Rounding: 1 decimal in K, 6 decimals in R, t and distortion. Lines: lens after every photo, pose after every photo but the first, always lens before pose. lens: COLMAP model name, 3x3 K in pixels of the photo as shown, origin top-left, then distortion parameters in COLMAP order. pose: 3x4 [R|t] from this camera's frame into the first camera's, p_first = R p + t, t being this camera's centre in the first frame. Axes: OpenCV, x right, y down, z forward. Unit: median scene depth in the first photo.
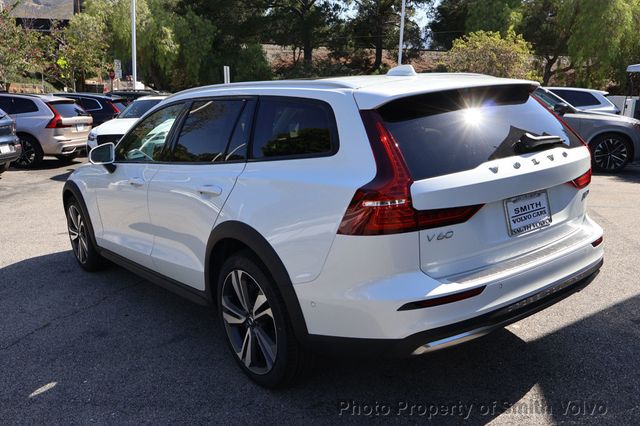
lens RADIAL K [[575.2, 0, 320.0], [0, 575.2, 213.0], [0, 0, 1]] dist [0.001521, 0.001894]
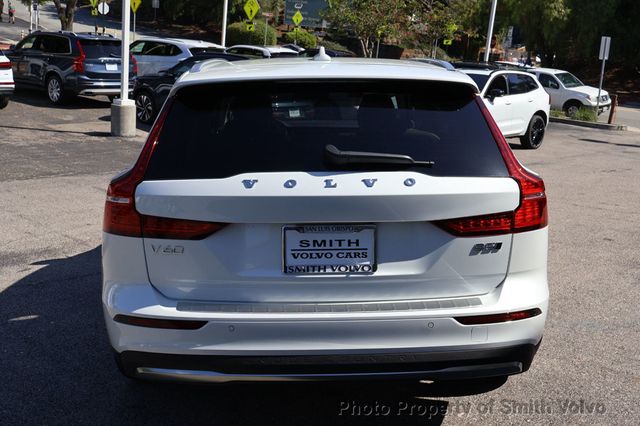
lens RADIAL K [[663.1, 0, 320.0], [0, 663.1, 213.0], [0, 0, 1]] dist [-0.000301, -0.001851]
pose [[0.797844, 0.176141, -0.576558, 0.854758], [-0.167476, 0.983479, 0.068703, -0.106942], [0.579135, 0.041746, 0.814162, 0.292795]]
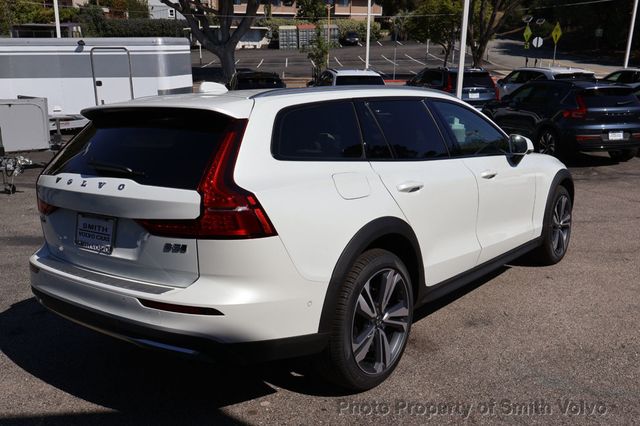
lens RADIAL K [[575.2, 0, 320.0], [0, 575.2, 213.0], [0, 0, 1]] dist [0.001521, 0.001894]
pose [[0.242076, 0.226655, -0.943412, 1.434124], [-0.191744, 0.964332, 0.182480, -0.301637], [0.951122, 0.136720, 0.276901, 1.108927]]
